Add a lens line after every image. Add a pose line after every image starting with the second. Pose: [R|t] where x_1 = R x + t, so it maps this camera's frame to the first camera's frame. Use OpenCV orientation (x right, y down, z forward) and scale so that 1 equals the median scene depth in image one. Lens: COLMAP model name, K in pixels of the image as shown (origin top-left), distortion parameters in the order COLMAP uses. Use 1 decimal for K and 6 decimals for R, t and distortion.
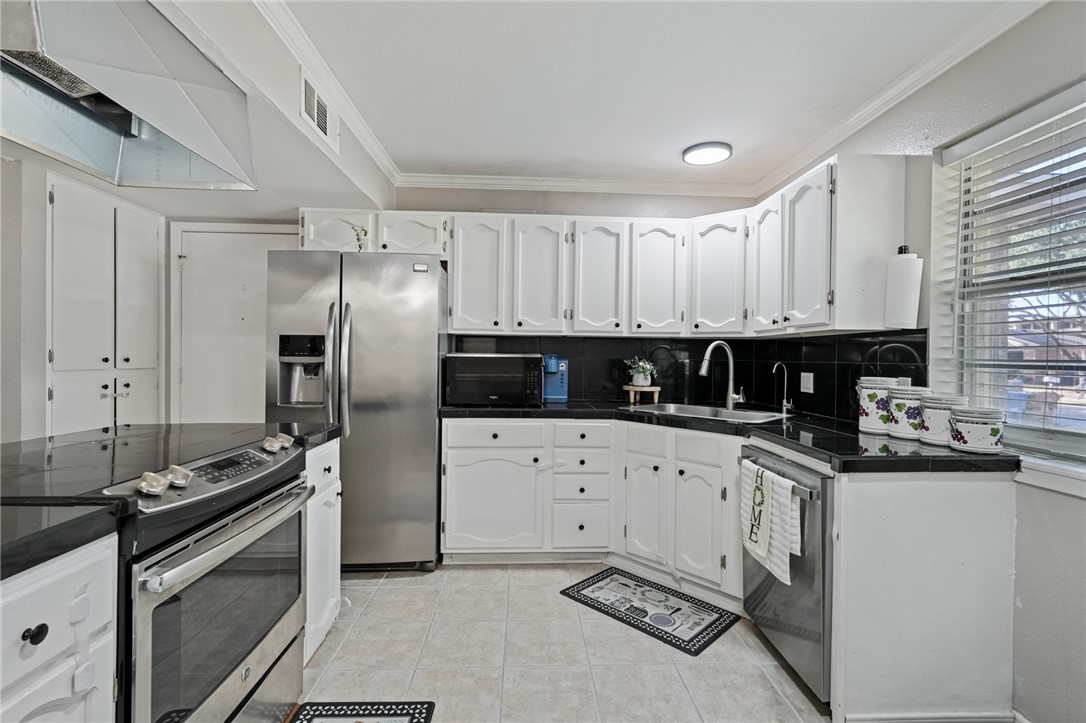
lens RADIAL K [[493.4, 0, 559.2], [0, 493.4, 361.2], [0, 0, 1]] dist [0.008835, -0.002096]
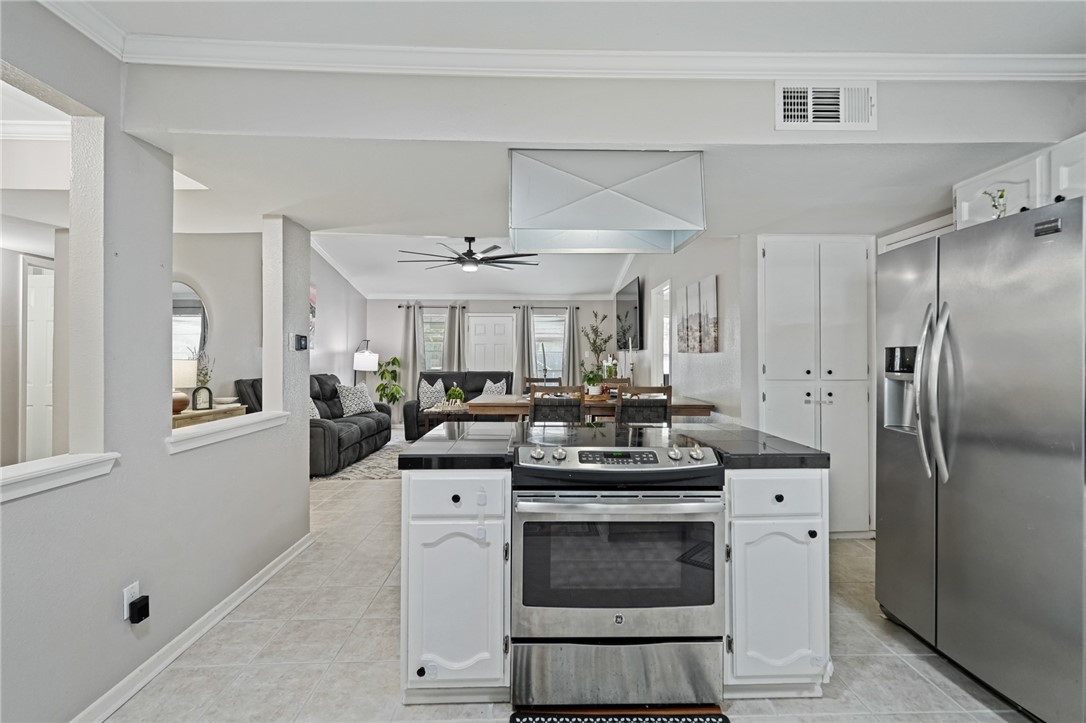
lens RADIAL K [[493.4, 0, 539.6], [0, 493.4, 354.1], [0, 0, 1]] dist [0.008835, -0.002096]
pose [[-0.043580, -0.017558, -0.998896, 0.321172], [-0.007920, 0.999820, -0.017229, -0.020315], [0.999019, 0.007160, -0.043711, 0.392525]]
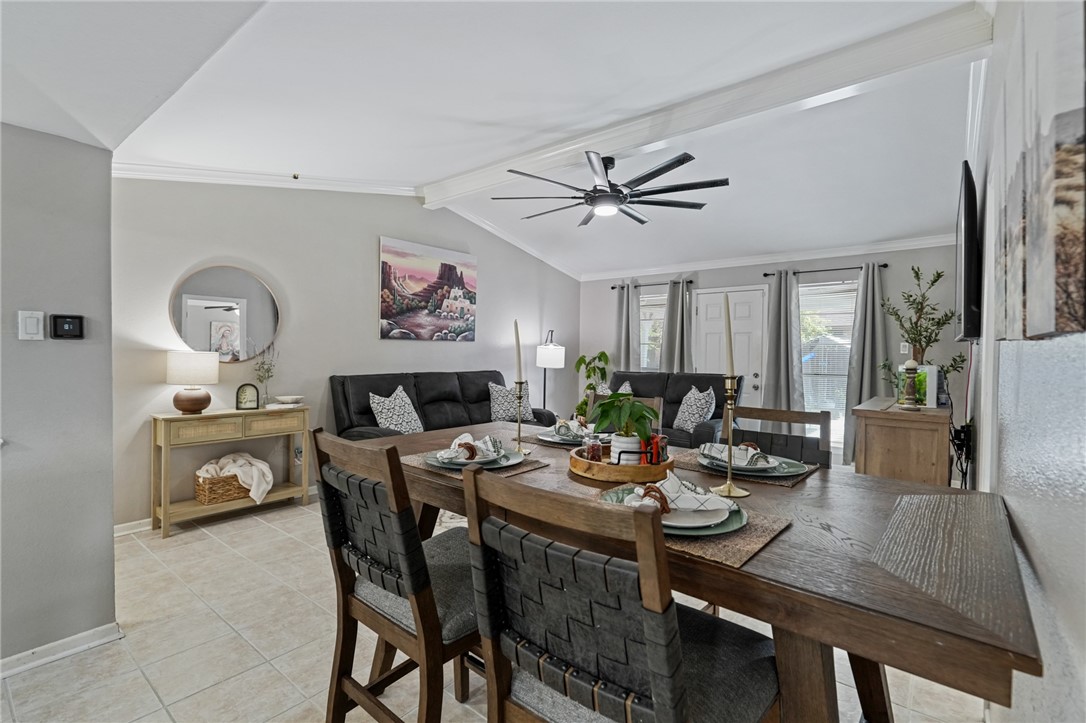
lens RADIAL K [[493.4, 0, 545.0], [0, 493.4, 356.8], [0, 0, 1]] dist [0.008835, -0.002096]
pose [[-0.670672, -0.004901, -0.741738, -0.719107], [-0.018563, 0.999776, 0.010178, -0.040226], [0.741522, 0.020595, -0.670612, 0.801939]]
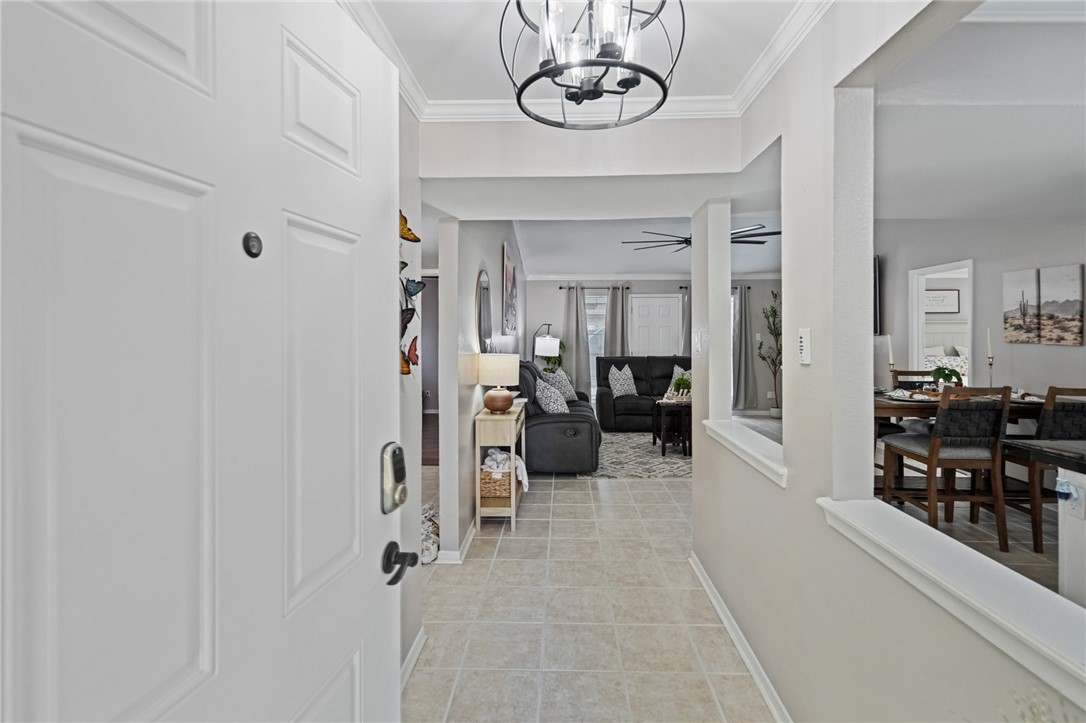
lens RADIAL K [[493.4, 0, 549.3], [0, 493.4, 335.3], [0, 0, 1]] dist [0.008835, -0.002096]
pose [[-0.082621, -0.004232, -0.996572, 0.255251], [-0.005465, 0.999978, -0.003793, -0.068271], [0.996566, 0.005132, -0.082642, -0.477635]]
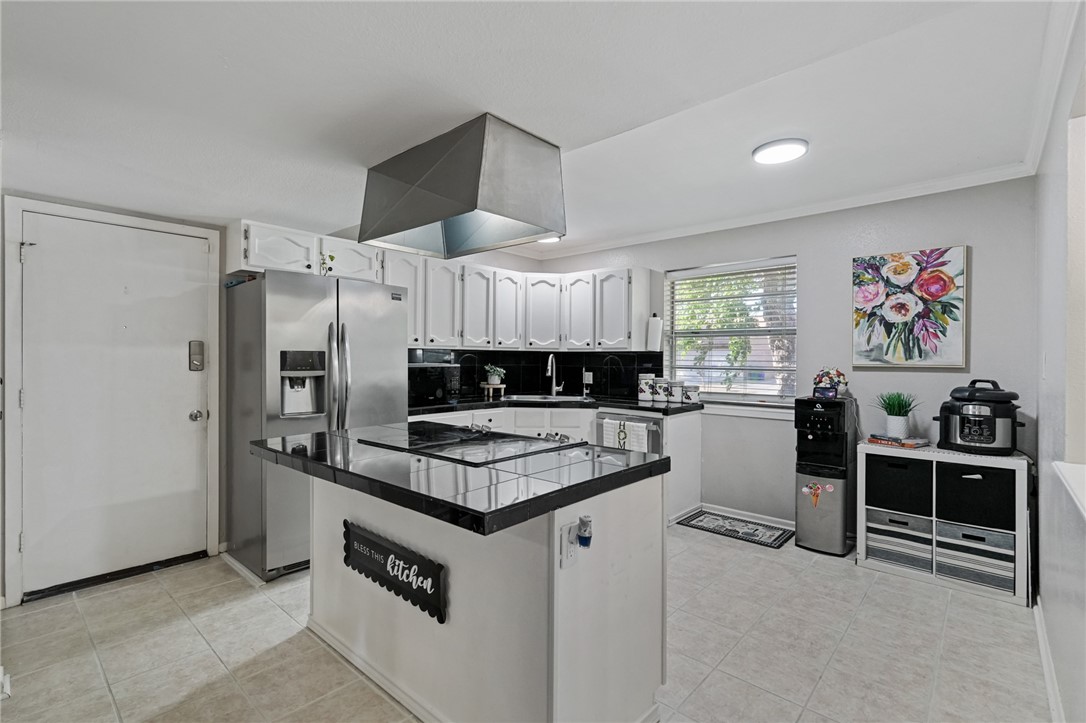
lens RADIAL K [[493.4, 0, 554.4], [0, 493.4, 362.6], [0, 0, 1]] dist [0.008835, -0.002096]
pose [[0.698682, -0.014623, 0.715283, -0.851081], [0.008069, 0.999889, 0.012559, -0.034170], [-0.715387, -0.003003, 0.698722, -0.143715]]
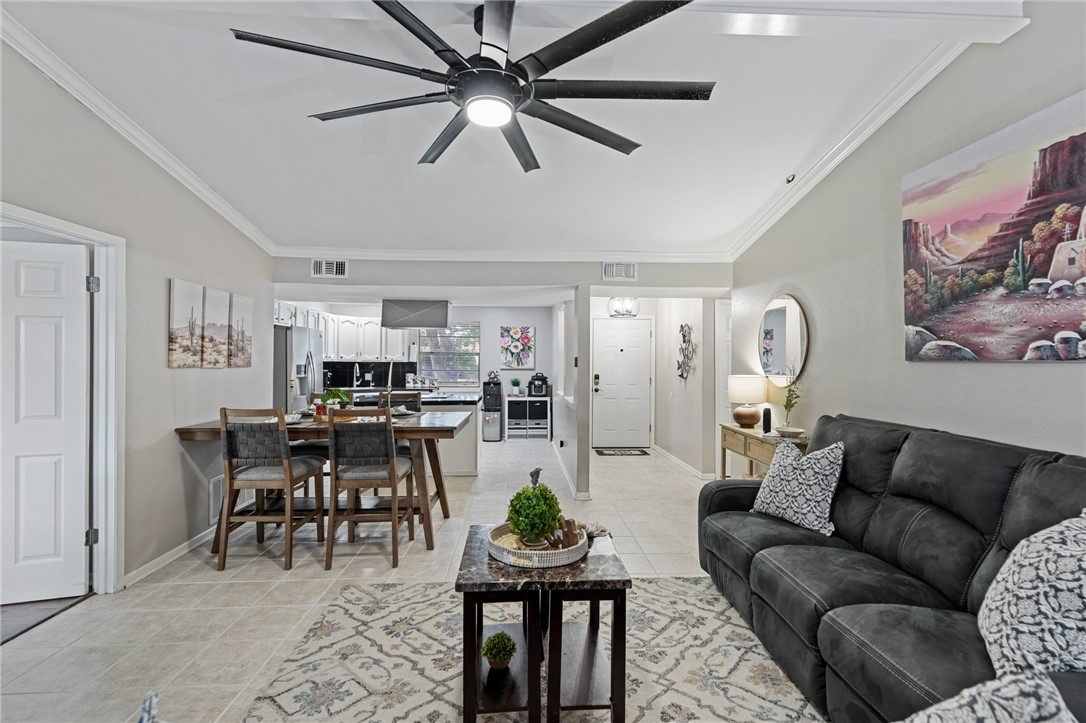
lens RADIAL K [[493.4, 0, 544.8], [0, 493.4, 355.3], [0, 0, 1]] dist [0.008835, -0.002096]
pose [[0.001320, 0.000403, 0.999999, -2.606524], [0.002033, 0.999998, -0.000406, -0.087465], [-0.999997, 0.002034, 0.001319, -0.099980]]
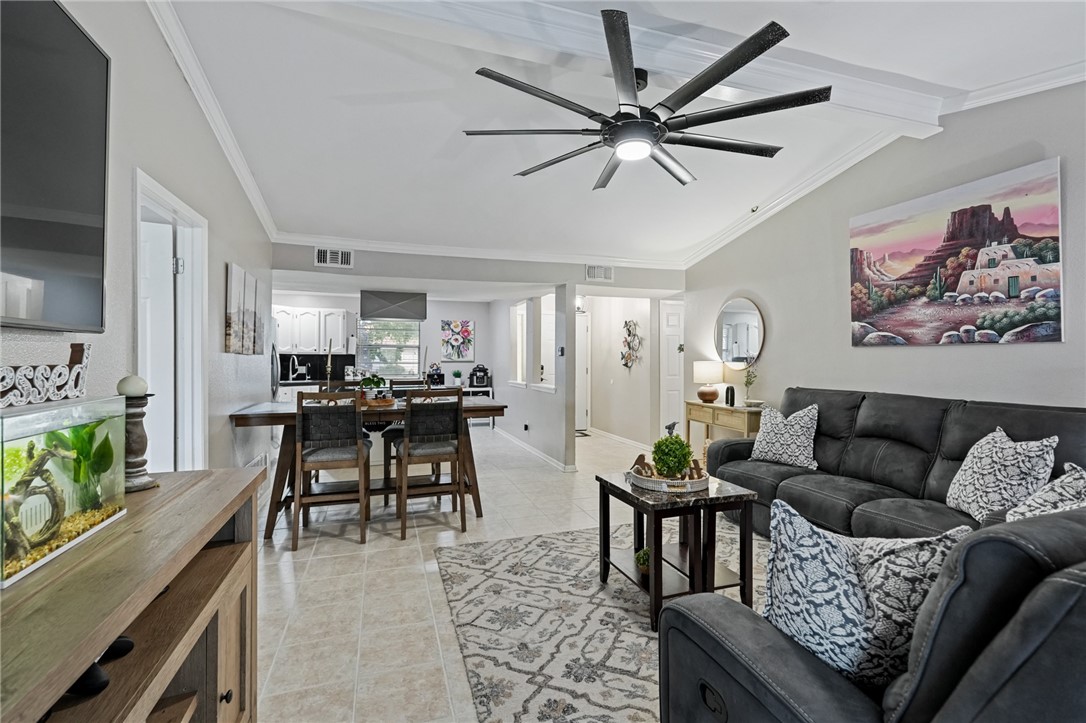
lens RADIAL K [[493.4, 0, 542.3], [0, 493.4, 351.5], [0, 0, 1]] dist [0.008835, -0.002096]
pose [[-0.262693, 0.001804, 0.964878, -2.745366], [0.001029, 0.999998, -0.001590, -0.060176], [-0.964879, 0.000575, -0.262694, 0.399510]]
